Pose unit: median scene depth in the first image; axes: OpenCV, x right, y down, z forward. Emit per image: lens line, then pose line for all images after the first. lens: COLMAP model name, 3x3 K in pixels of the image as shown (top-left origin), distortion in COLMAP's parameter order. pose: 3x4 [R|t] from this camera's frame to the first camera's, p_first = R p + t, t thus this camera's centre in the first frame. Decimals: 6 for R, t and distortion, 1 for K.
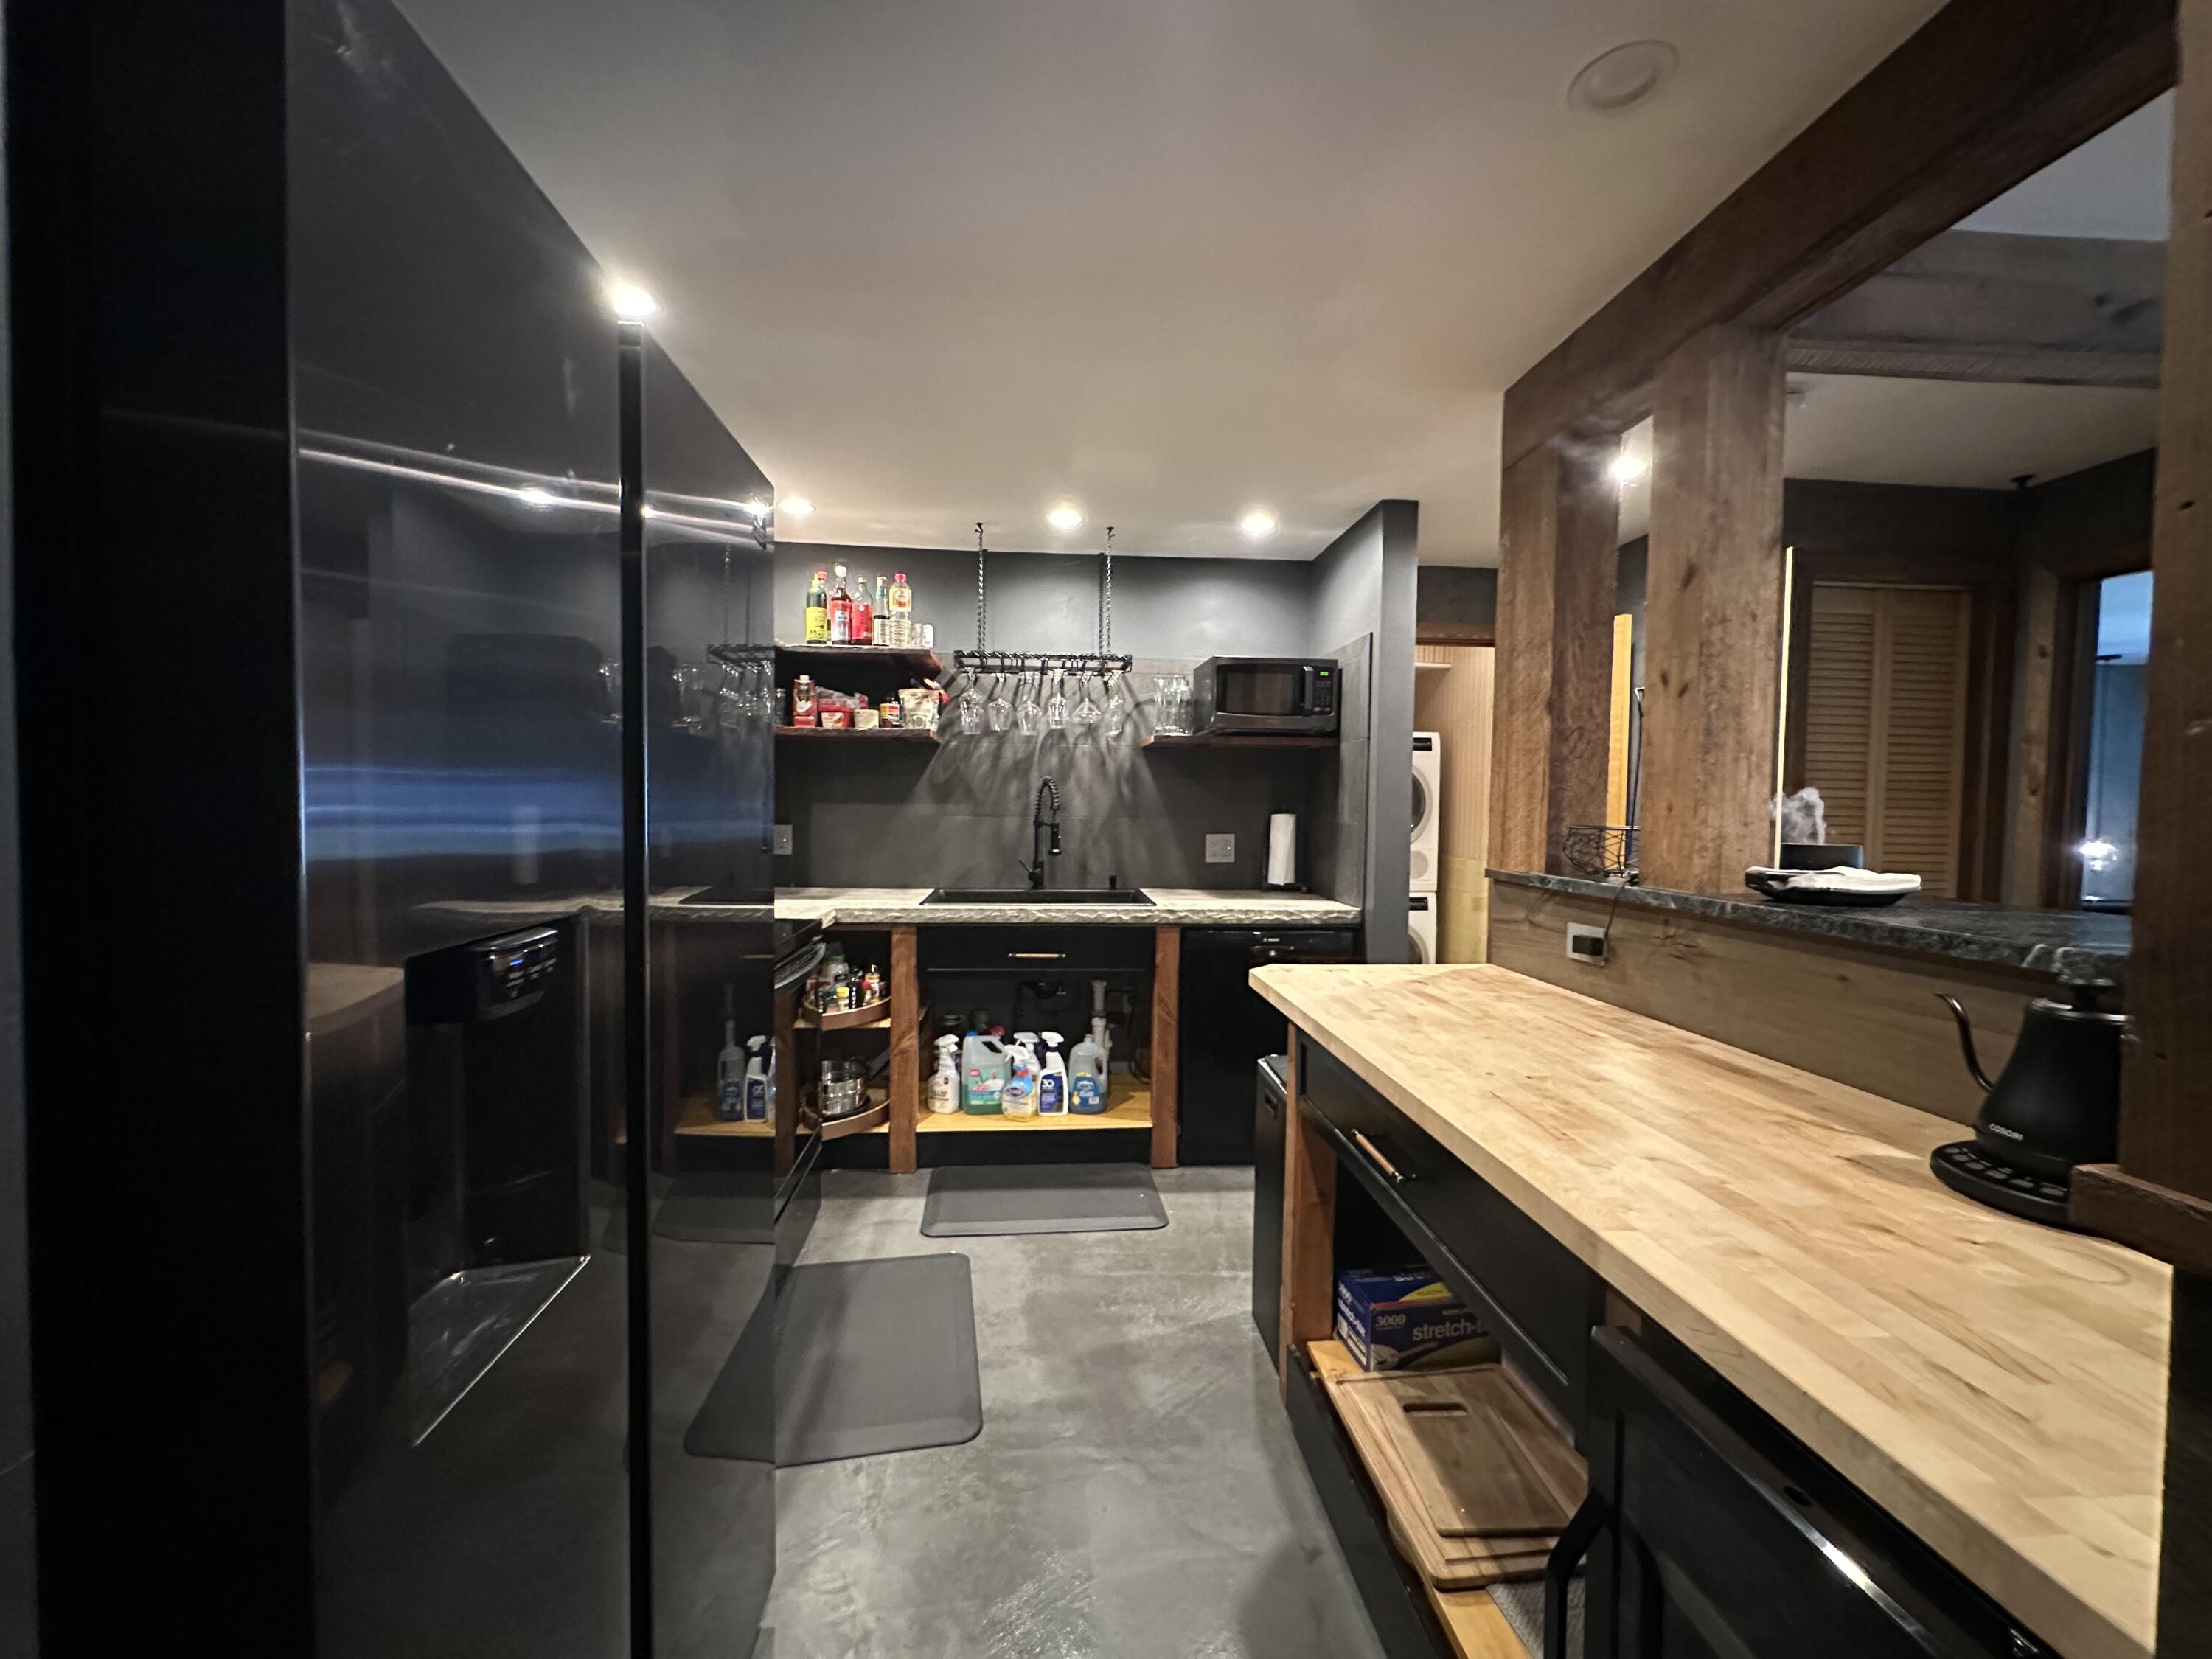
lens RADIAL K [[879.8, 0, 1102.6], [0, 879.8, 832.4], [0, 0, 1]] dist [-0.004520, 0.001088]
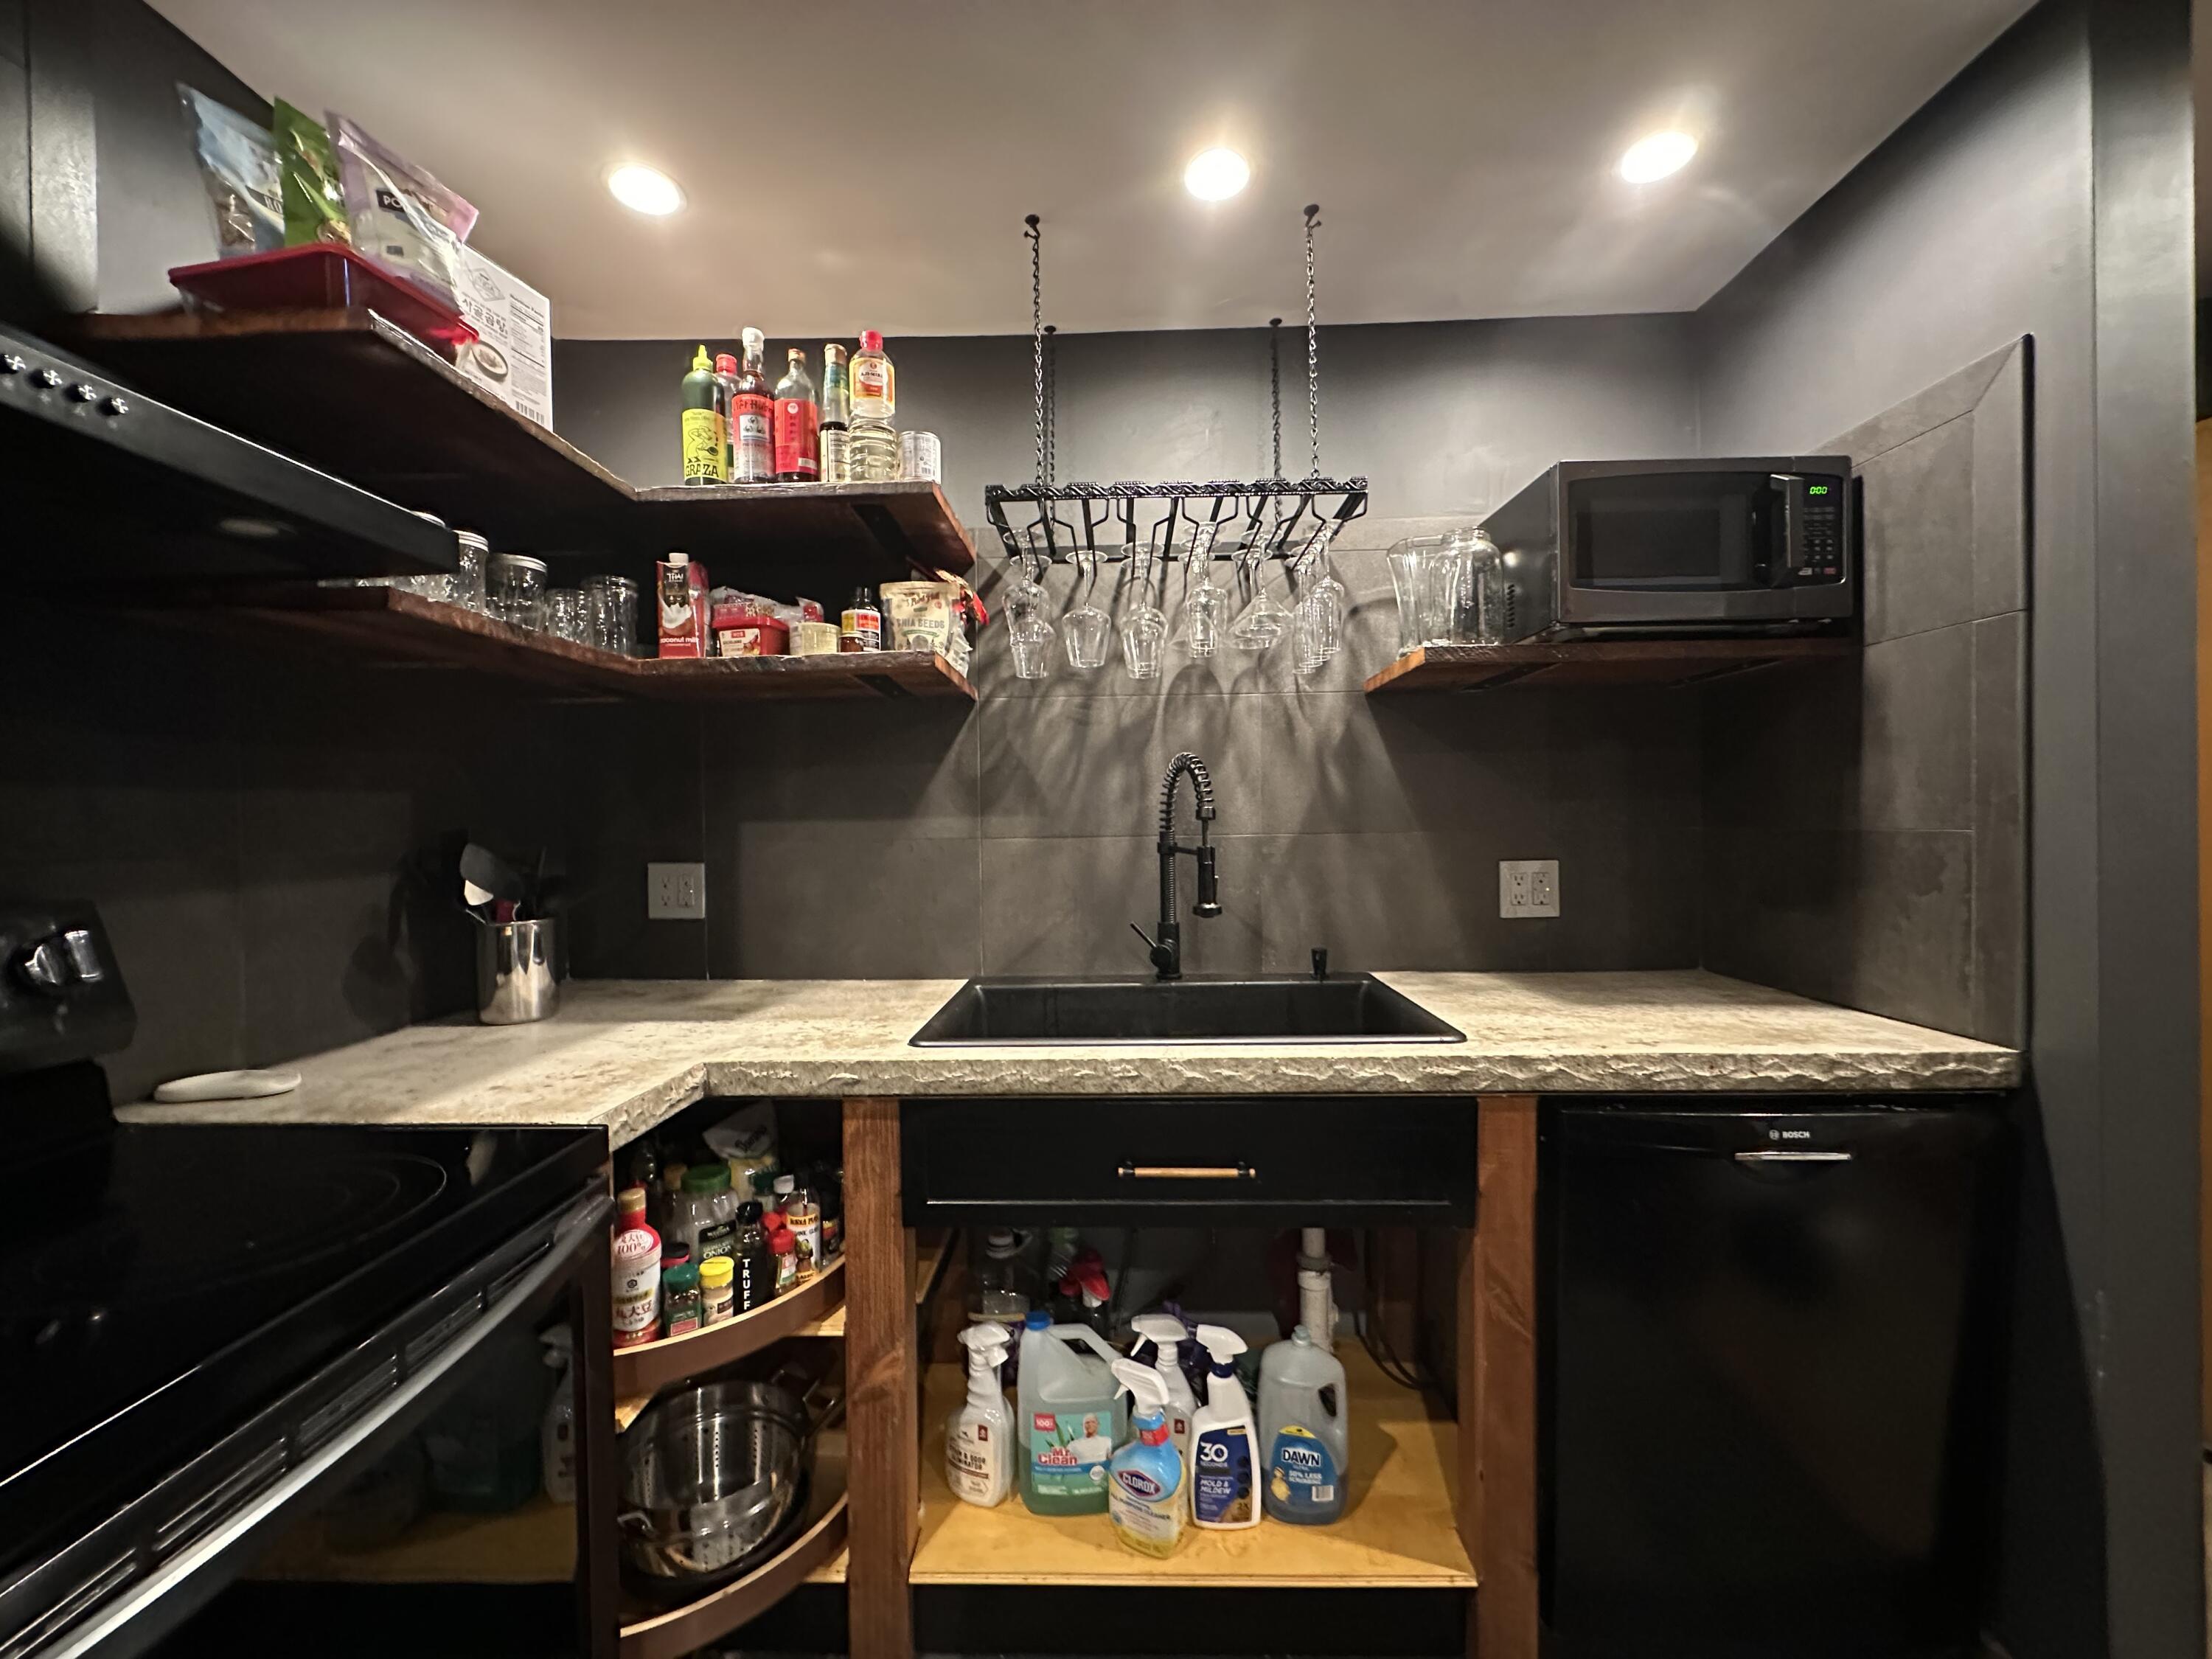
lens RADIAL K [[879.8, 0, 1102.6], [0, 879.8, 832.4], [0, 0, 1]] dist [-0.004520, 0.001088]
pose [[0.993702, -0.026388, -0.108901, -0.060993], [0.023560, 0.999353, -0.027183, -0.007519], [0.109548, 0.024446, 0.993681, 0.553186]]
